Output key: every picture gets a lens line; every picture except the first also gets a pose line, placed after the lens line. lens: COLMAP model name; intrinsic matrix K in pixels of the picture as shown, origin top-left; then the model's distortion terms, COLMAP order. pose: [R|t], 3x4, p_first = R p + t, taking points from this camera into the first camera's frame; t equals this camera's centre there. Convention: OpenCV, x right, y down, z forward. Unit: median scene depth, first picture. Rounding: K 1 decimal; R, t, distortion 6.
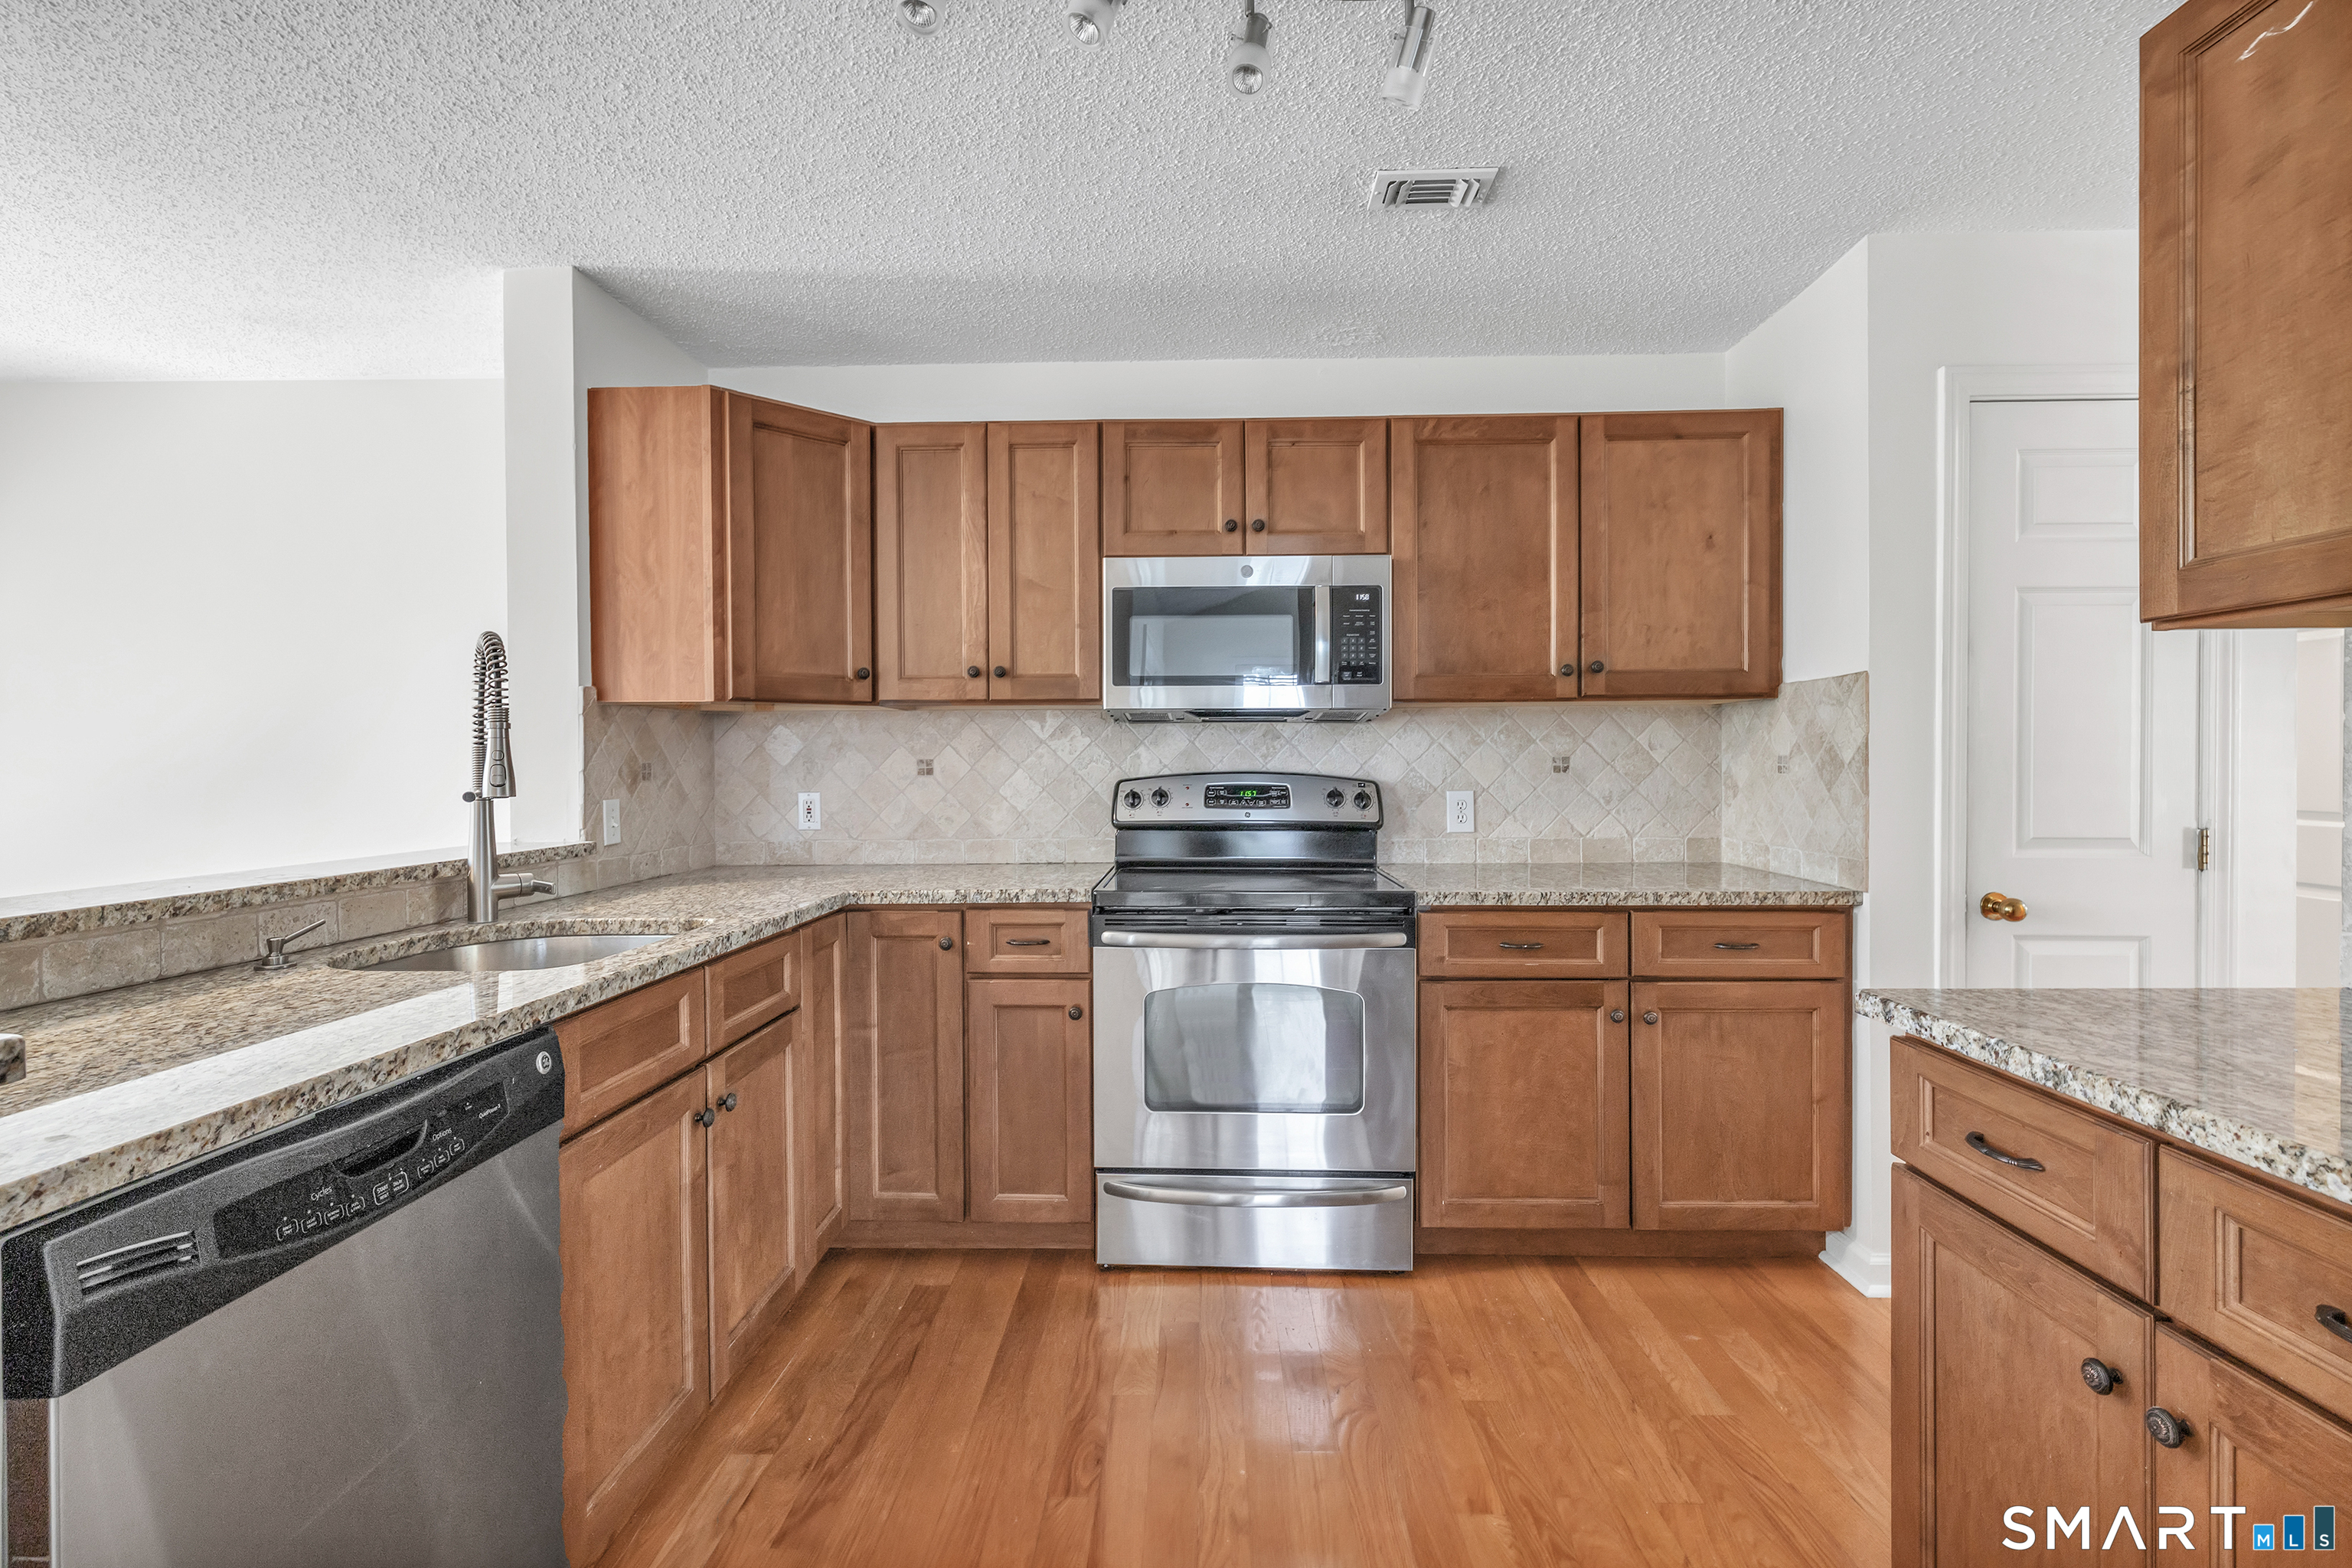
lens RADIAL K [[1022.3, 0, 1180.3], [0, 1022.3, 762.9], [0, 0, 1]] dist [0.002349, -0.000812]
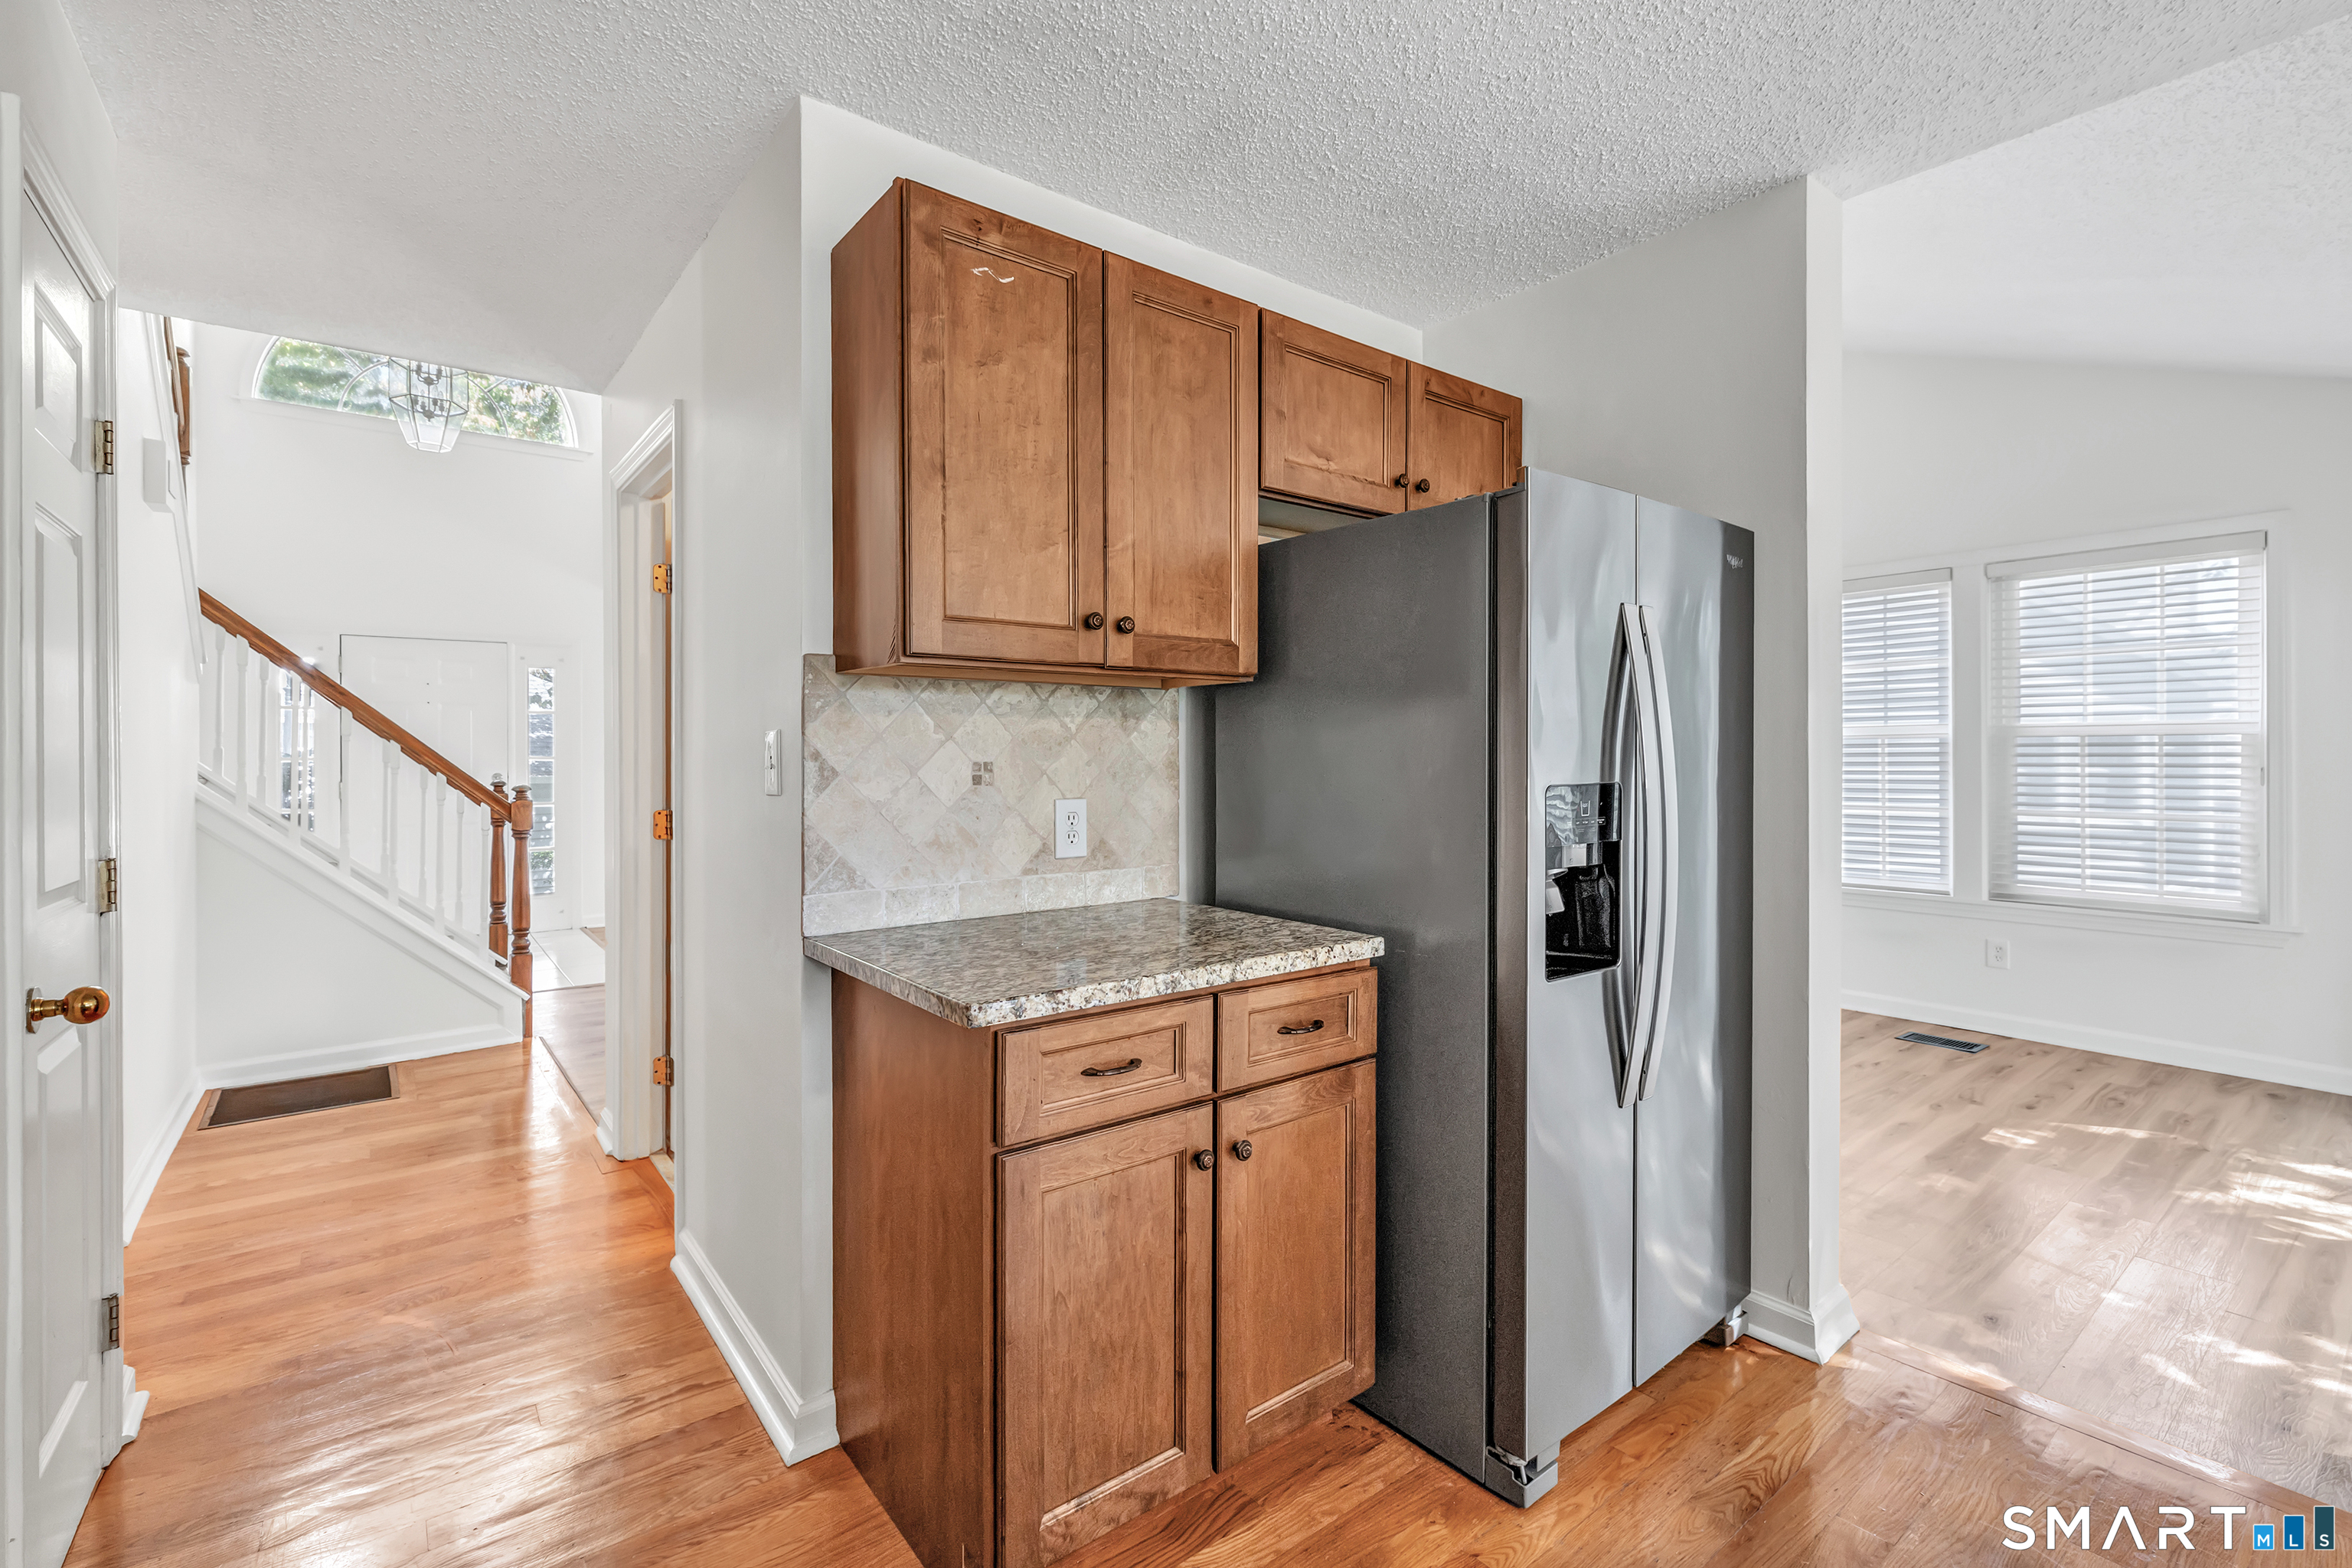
lens RADIAL K [[1022.3, 0, 1190.9], [0, 1022.3, 764.5], [0, 0, 1]] dist [0.002349, -0.000812]
pose [[-0.635048, 0.001924, 0.772471, -0.108949], [0.006863, 0.999971, 0.003152, -0.003285], [-0.772443, 0.007303, -0.635043, 0.733910]]
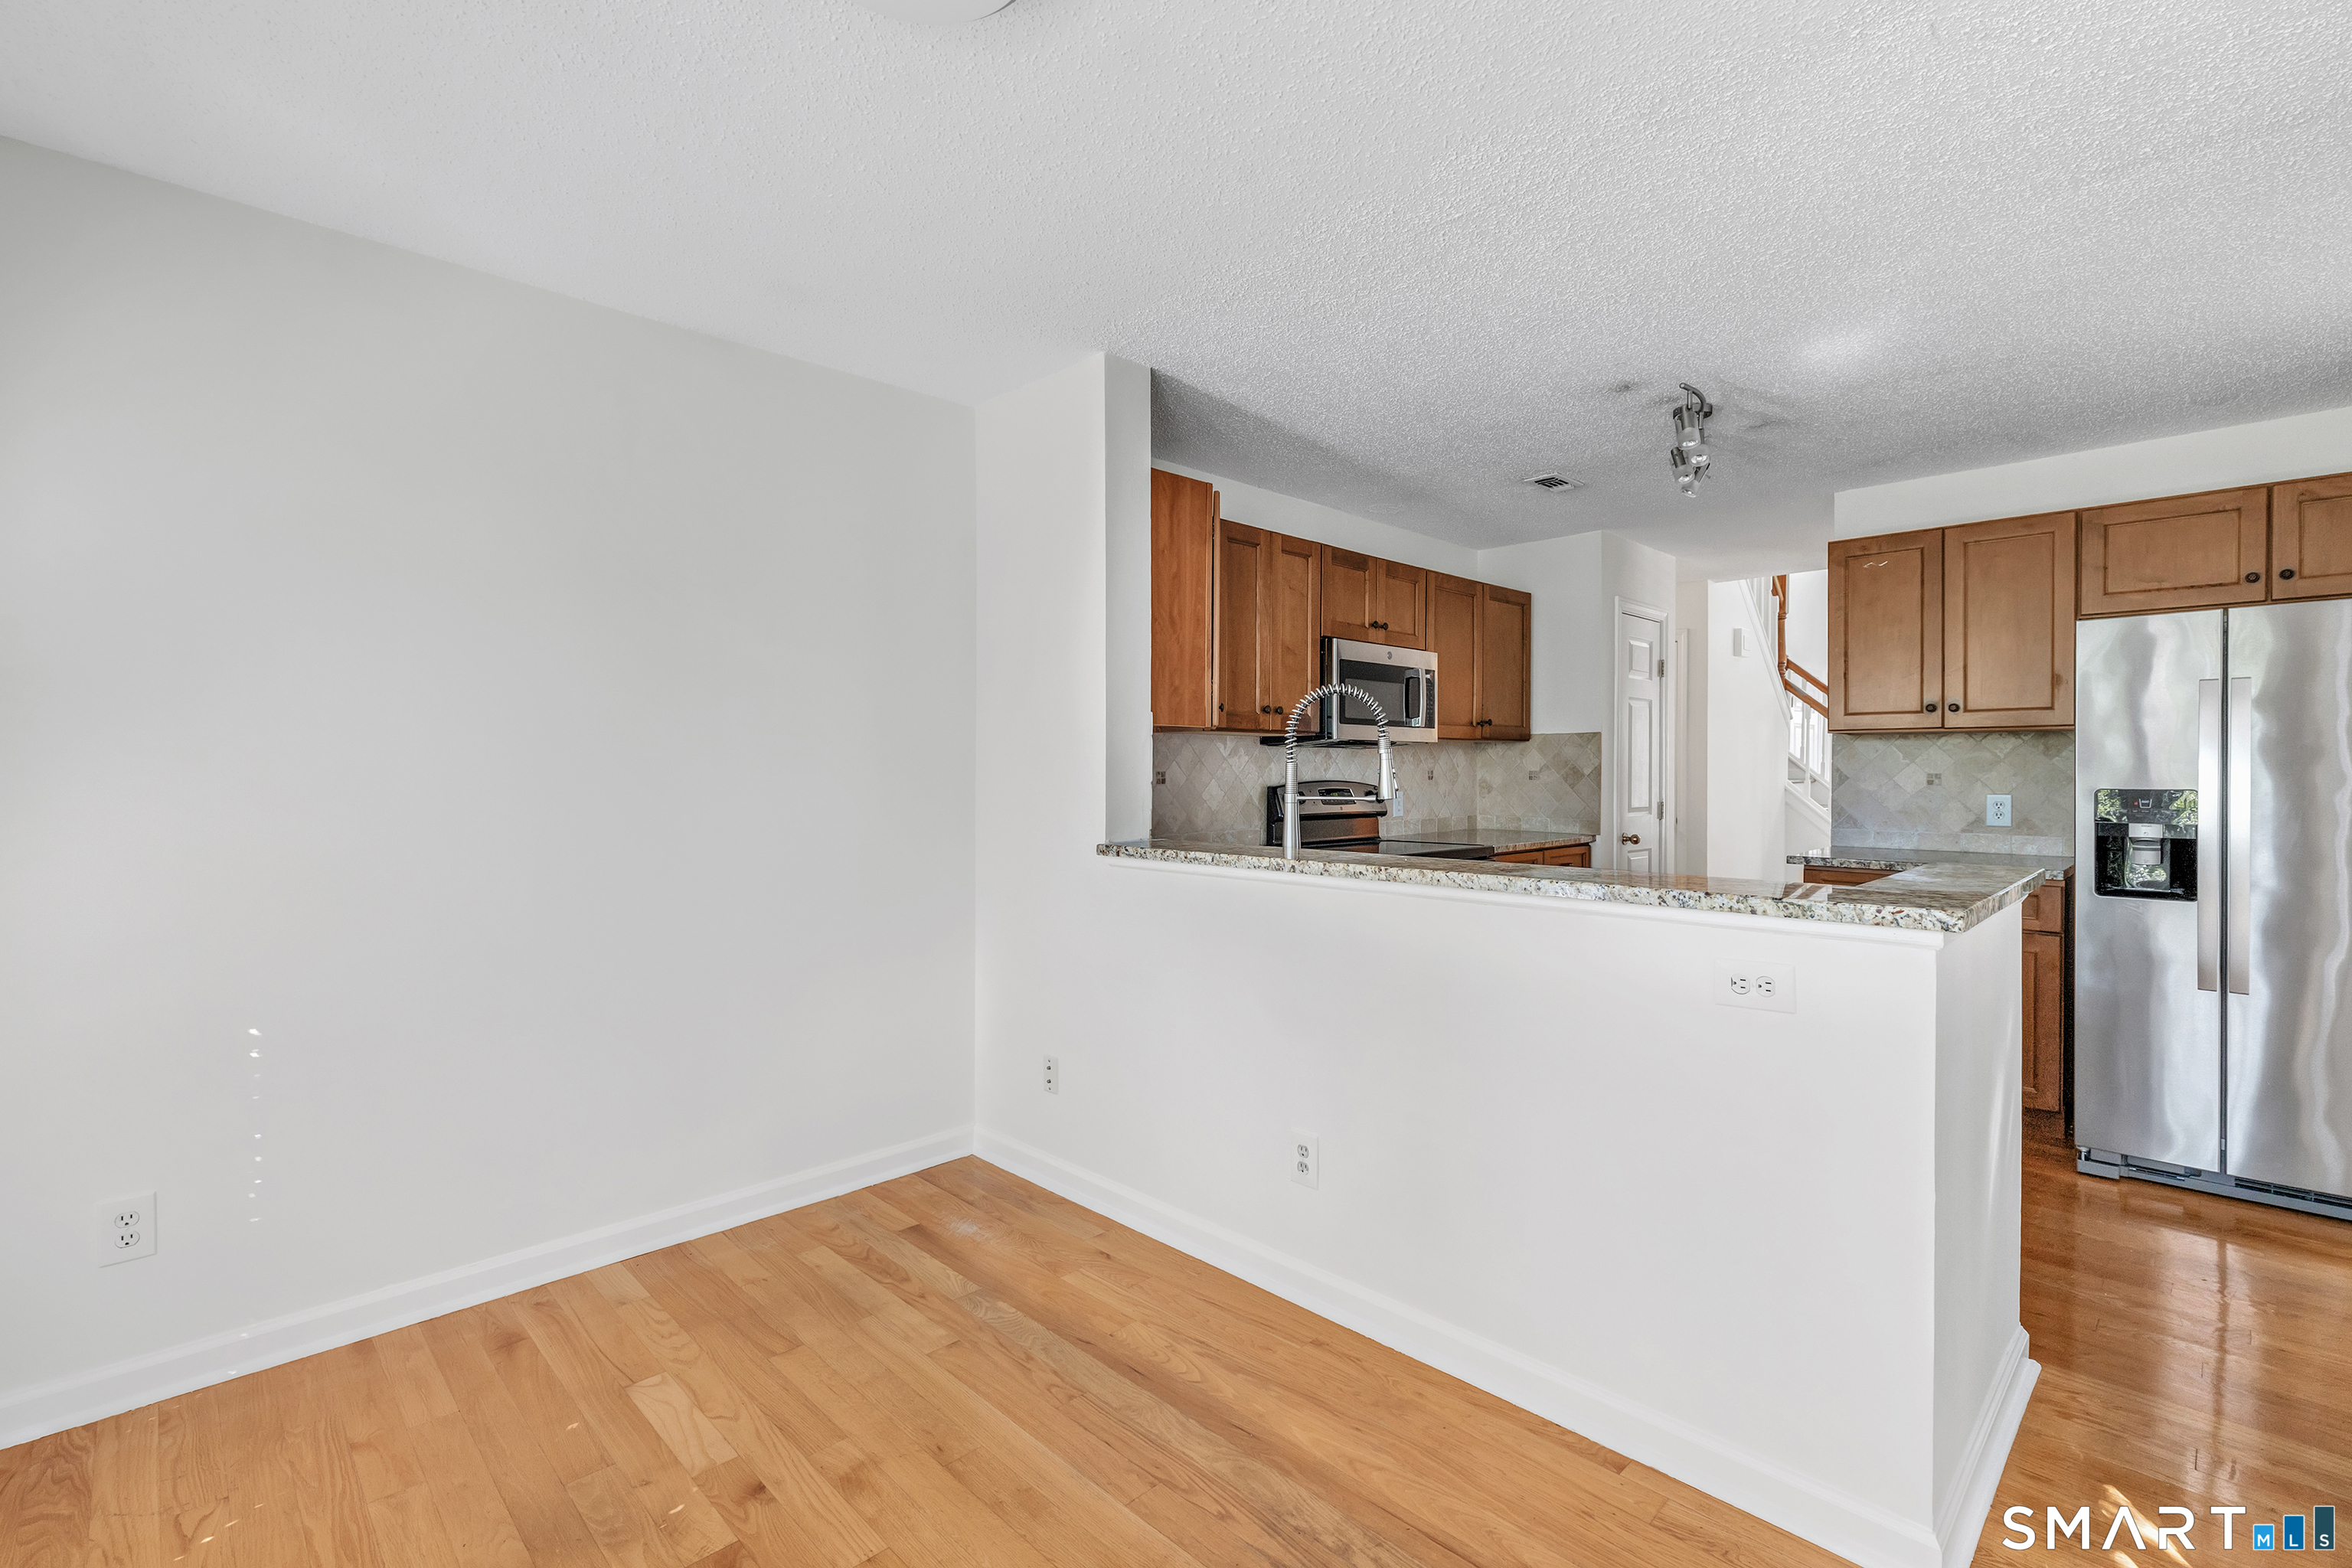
lens RADIAL K [[1022.3, 0, 1176.5], [0, 1022.3, 769.9], [0, 0, 1]] dist [0.002349, -0.000812]
pose [[0.698800, 0.002316, 0.715313, -1.293928], [-0.002091, 0.999997, -0.001196, -0.004876], [-0.715314, -0.000660, 0.698803, 0.116914]]
